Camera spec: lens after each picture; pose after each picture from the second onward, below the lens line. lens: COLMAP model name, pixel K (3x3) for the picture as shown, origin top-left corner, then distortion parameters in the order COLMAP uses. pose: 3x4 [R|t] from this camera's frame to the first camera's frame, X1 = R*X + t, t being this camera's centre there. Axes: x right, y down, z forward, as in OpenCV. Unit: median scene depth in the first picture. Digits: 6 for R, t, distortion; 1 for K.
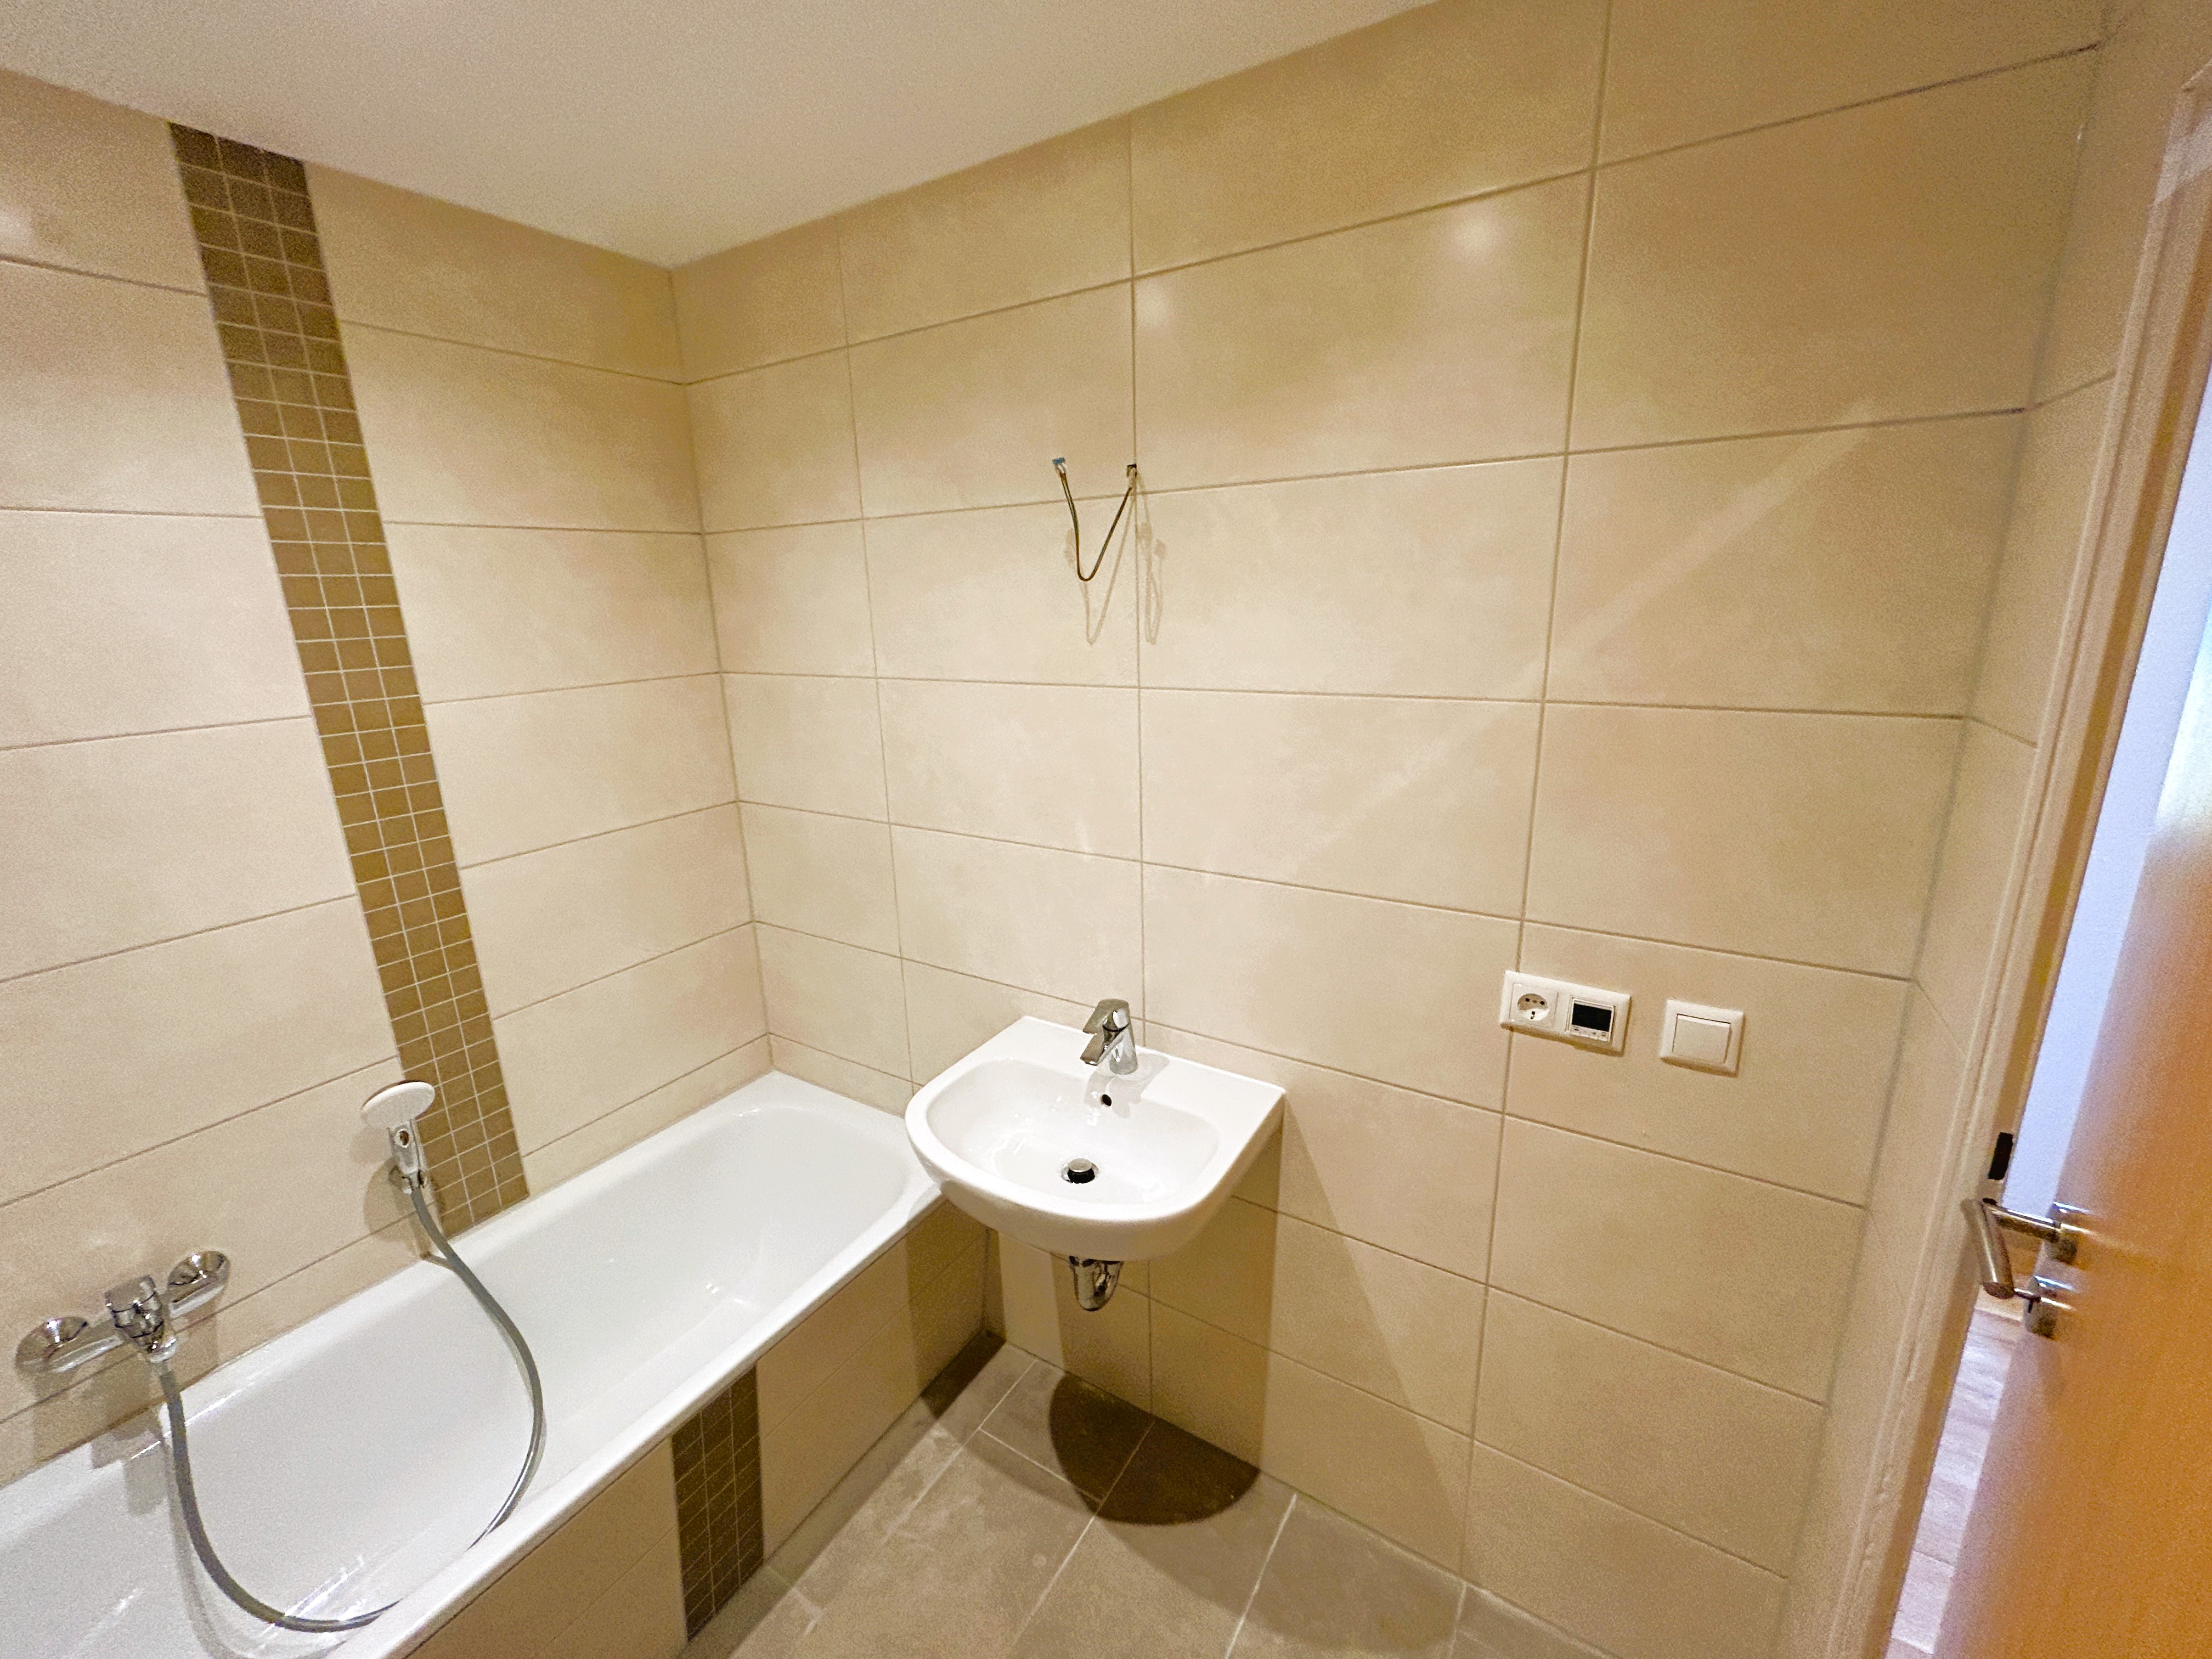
lens RADIAL K [[893.9, 0, 1116.5], [0, 893.9, 820.8], [0, 0, 1]] dist [0.000234, 0.000217]
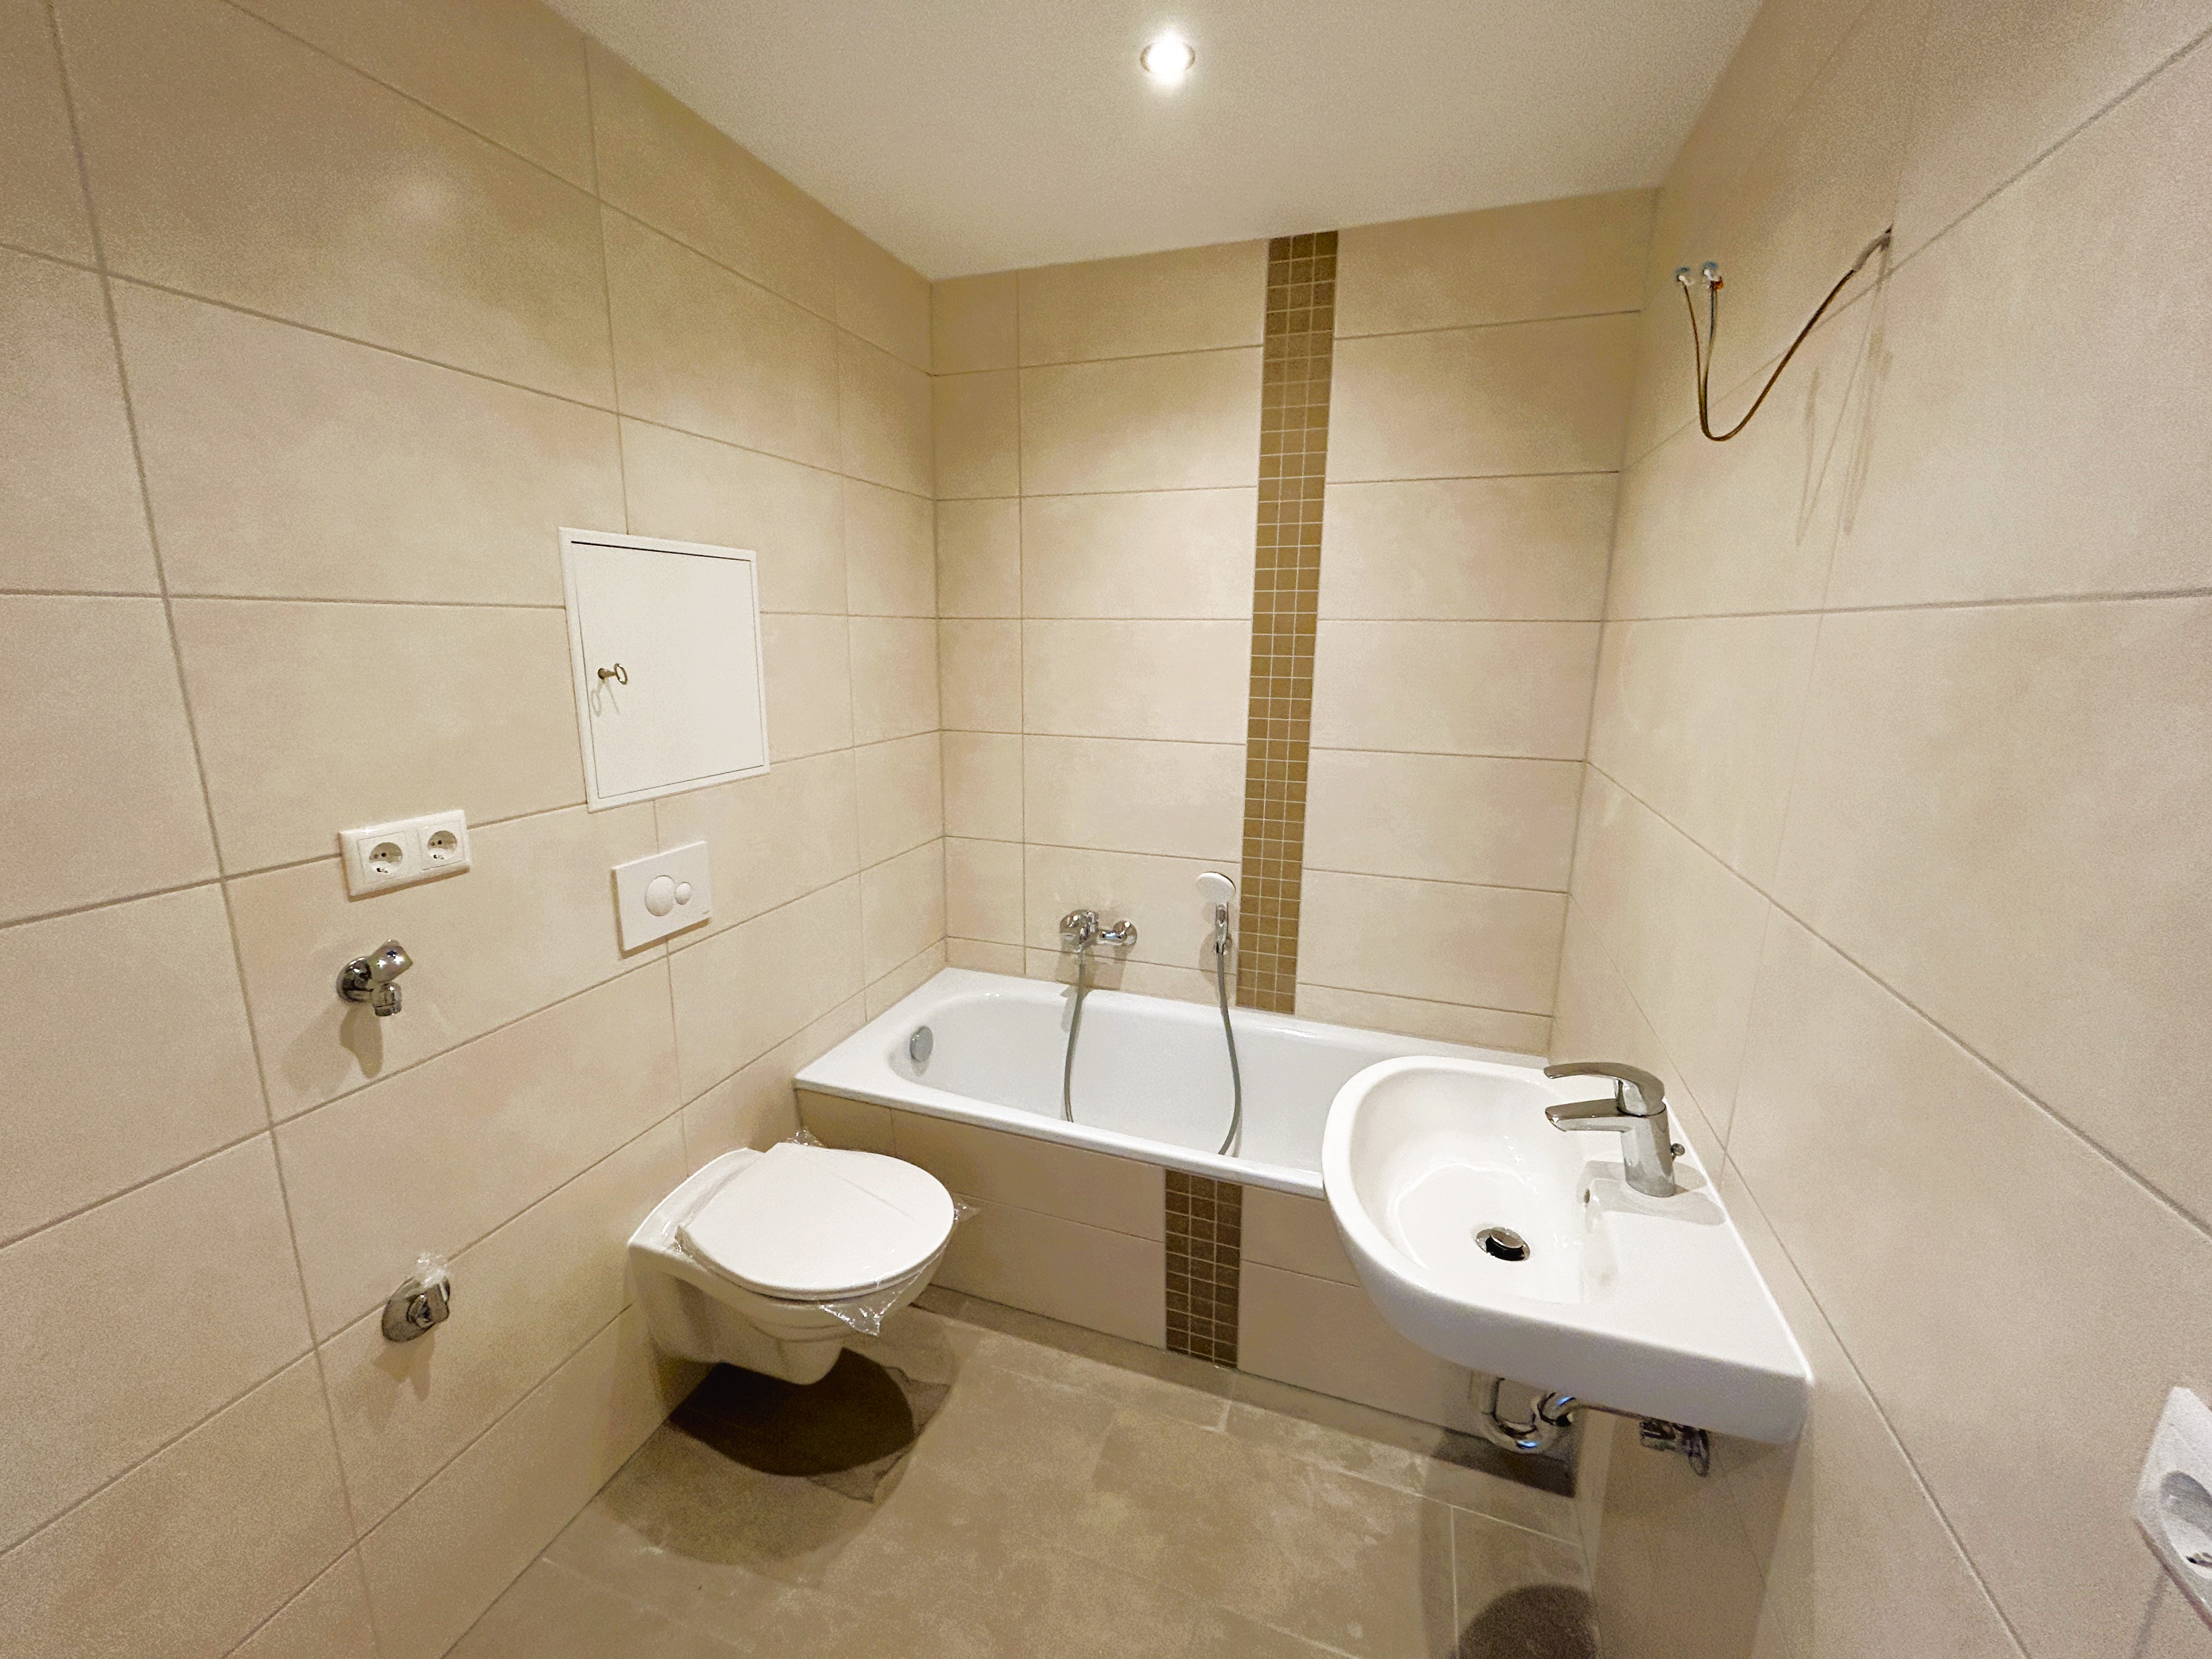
lens RADIAL K [[897.9, 0, 1077.0], [0, 897.9, 821.1], [0, 0, 1]] dist [0.000454, 0.000303]
pose [[0.204465, 0.236817, -0.949796, 0.493931], [-0.258899, 0.948825, 0.180841, 0.006333], [0.944016, 0.208925, 0.255313, 0.366433]]
